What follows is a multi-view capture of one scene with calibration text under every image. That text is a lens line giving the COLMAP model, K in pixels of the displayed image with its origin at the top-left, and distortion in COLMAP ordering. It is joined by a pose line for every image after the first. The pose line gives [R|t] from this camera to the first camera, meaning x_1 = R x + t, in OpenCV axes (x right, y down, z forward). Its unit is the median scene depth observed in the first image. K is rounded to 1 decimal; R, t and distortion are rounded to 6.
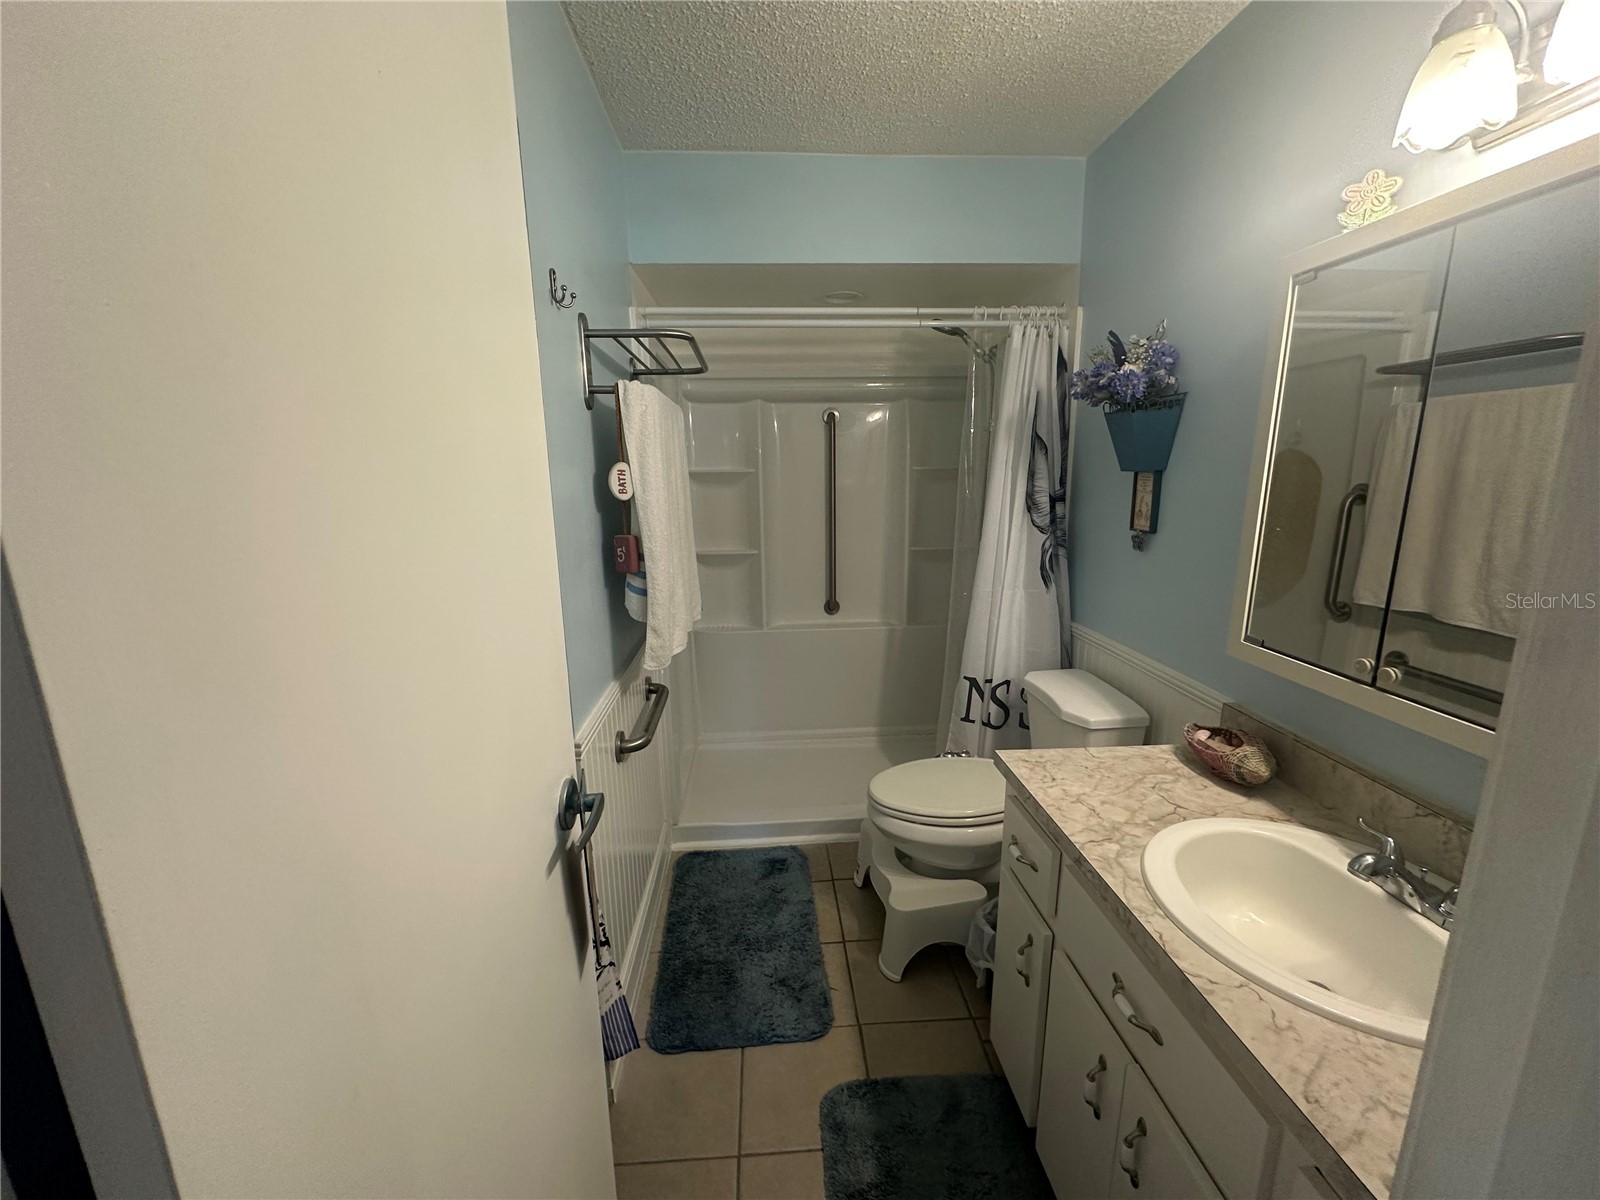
lens RADIAL K [[638.4, 0, 801.3], [0, 638.4, 600.2], [0, 0, 1]] dist [0.003289, 0.000158]
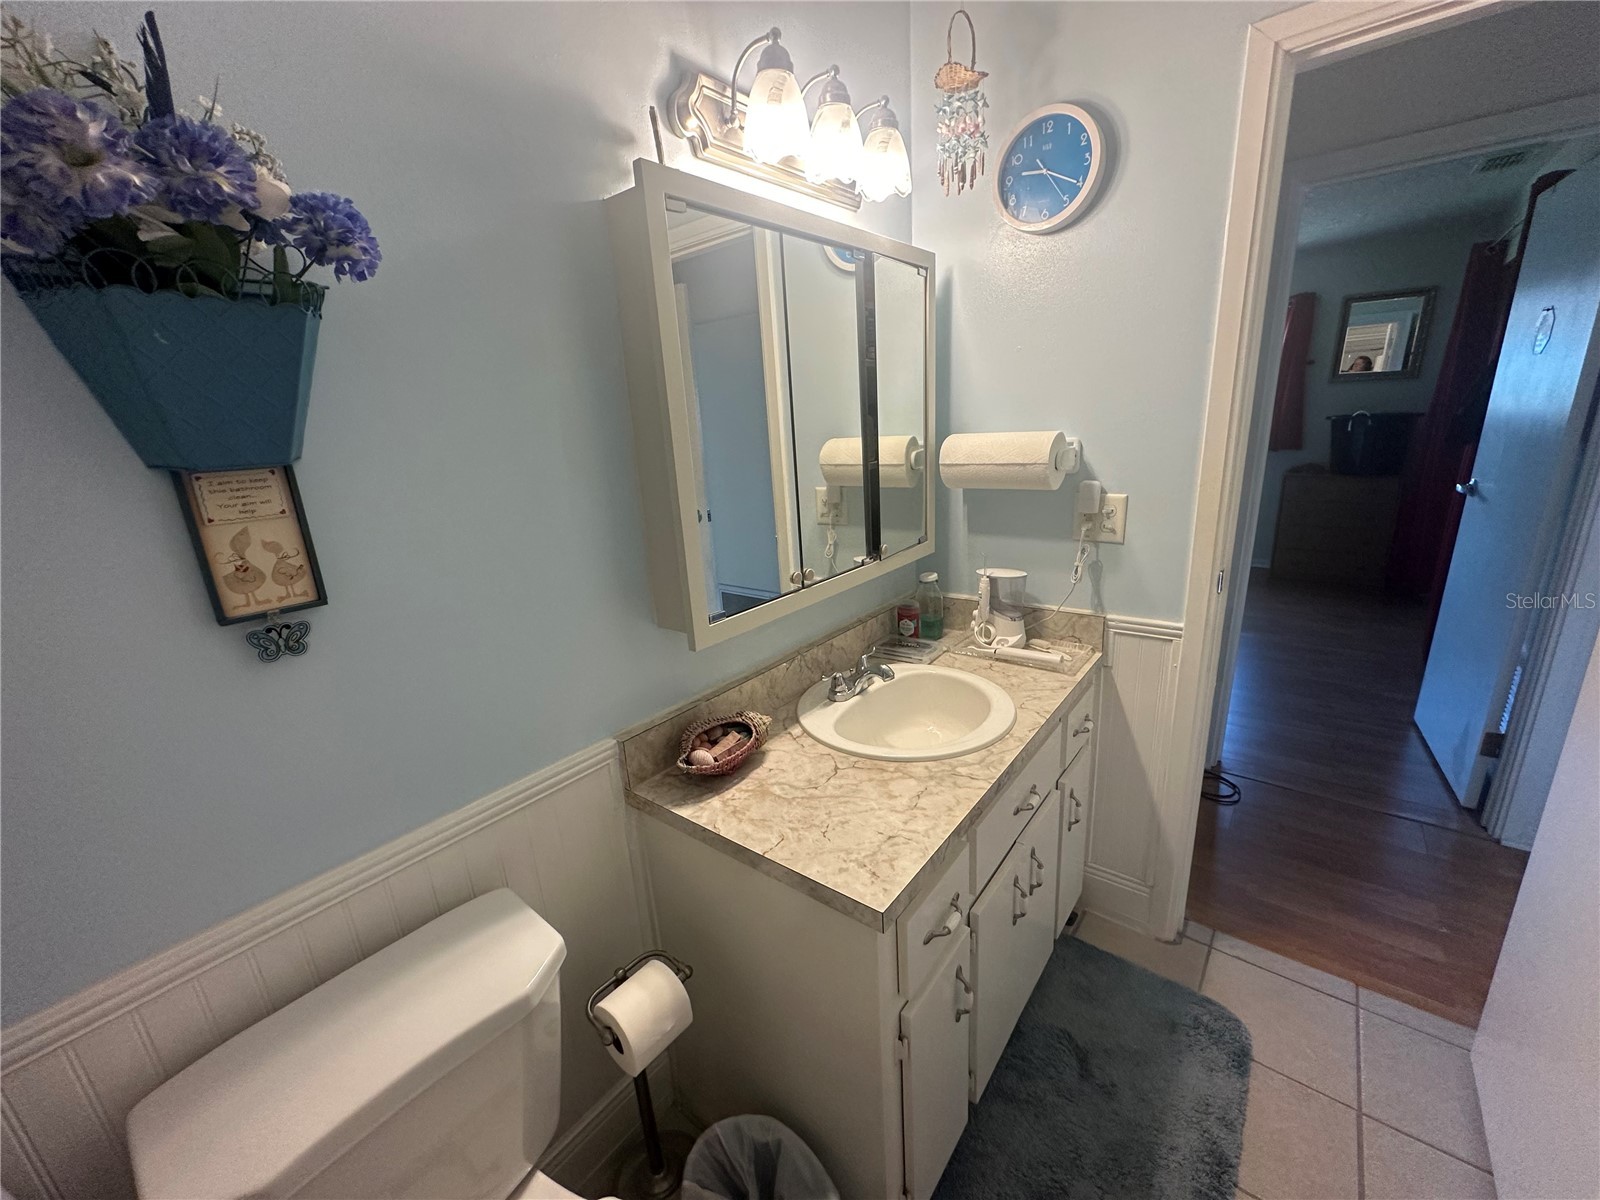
lens RADIAL K [[638.4, 0, 798.0], [0, 638.4, 599.4], [0, 0, 1]] dist [0.003289, 0.000158]
pose [[-0.736679, -0.139320, 0.661736, 0.017763], [0.198367, 0.890981, 0.408416, -0.290311], [-0.646494, 0.432138, -0.628731, 1.387020]]
